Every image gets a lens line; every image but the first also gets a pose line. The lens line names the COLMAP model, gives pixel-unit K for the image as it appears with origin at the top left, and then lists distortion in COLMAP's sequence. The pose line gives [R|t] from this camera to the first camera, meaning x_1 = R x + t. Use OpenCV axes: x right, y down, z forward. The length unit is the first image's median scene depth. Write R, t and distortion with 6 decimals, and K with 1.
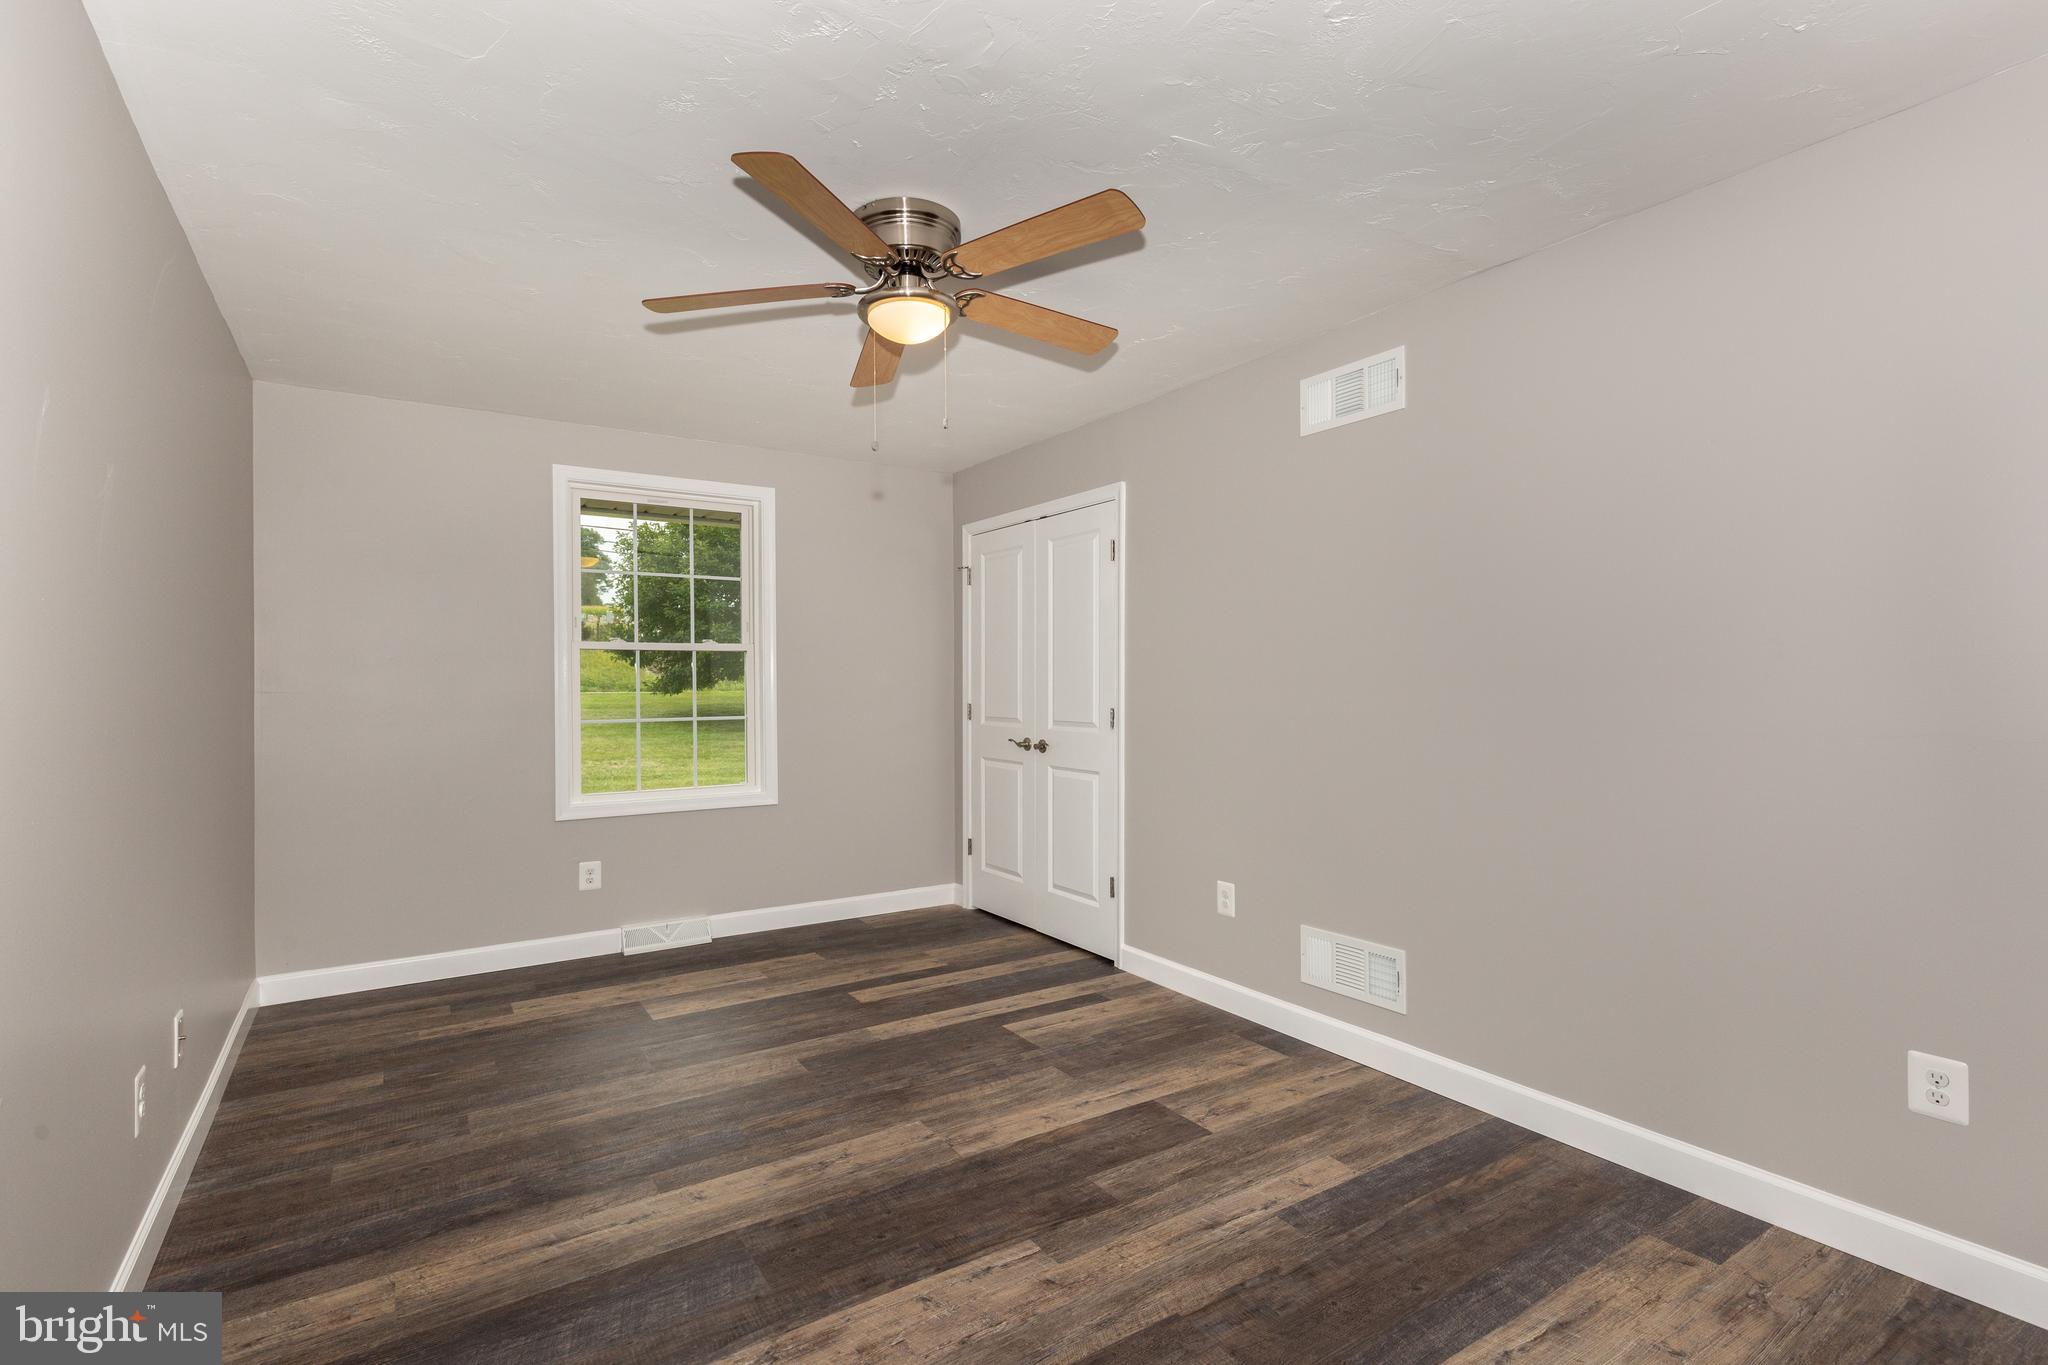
lens RADIAL K [[926.6, 0, 1035.0], [0, 926.6, 693.9], [0, 0, 1]] dist [0.011517, -0.002790]
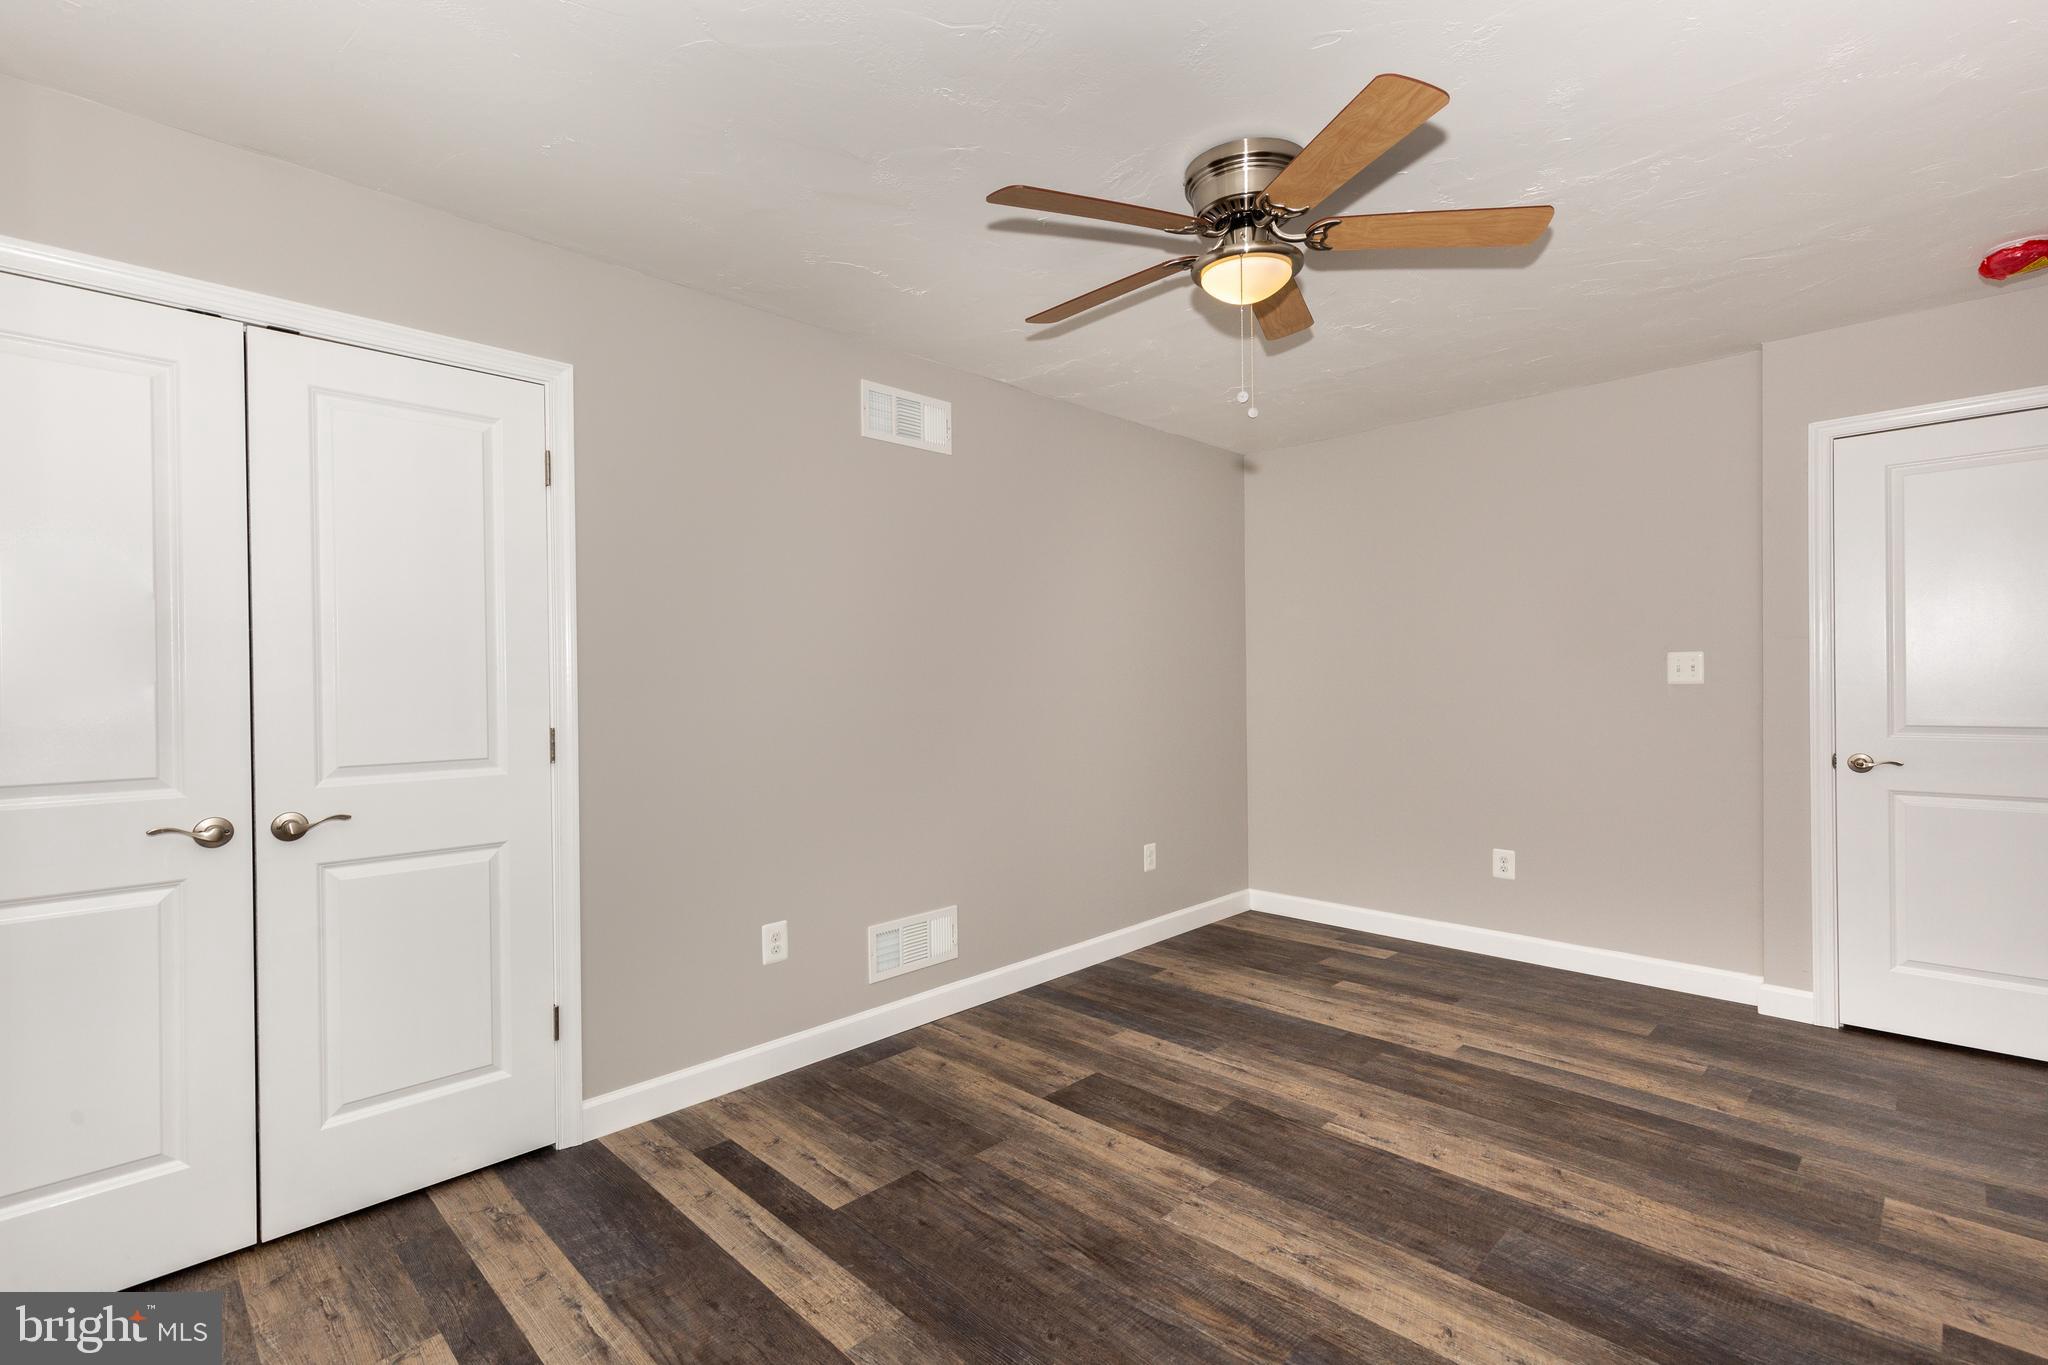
lens RADIAL K [[926.6, 0, 1043.4], [0, 926.6, 686.7], [0, 0, 1]] dist [0.011517, -0.002790]
pose [[-0.192076, 0.000179, 0.981380, -0.903270], [0.024225, 0.999696, 0.004559, -0.010288], [-0.981081, 0.024650, -0.192022, 1.249051]]
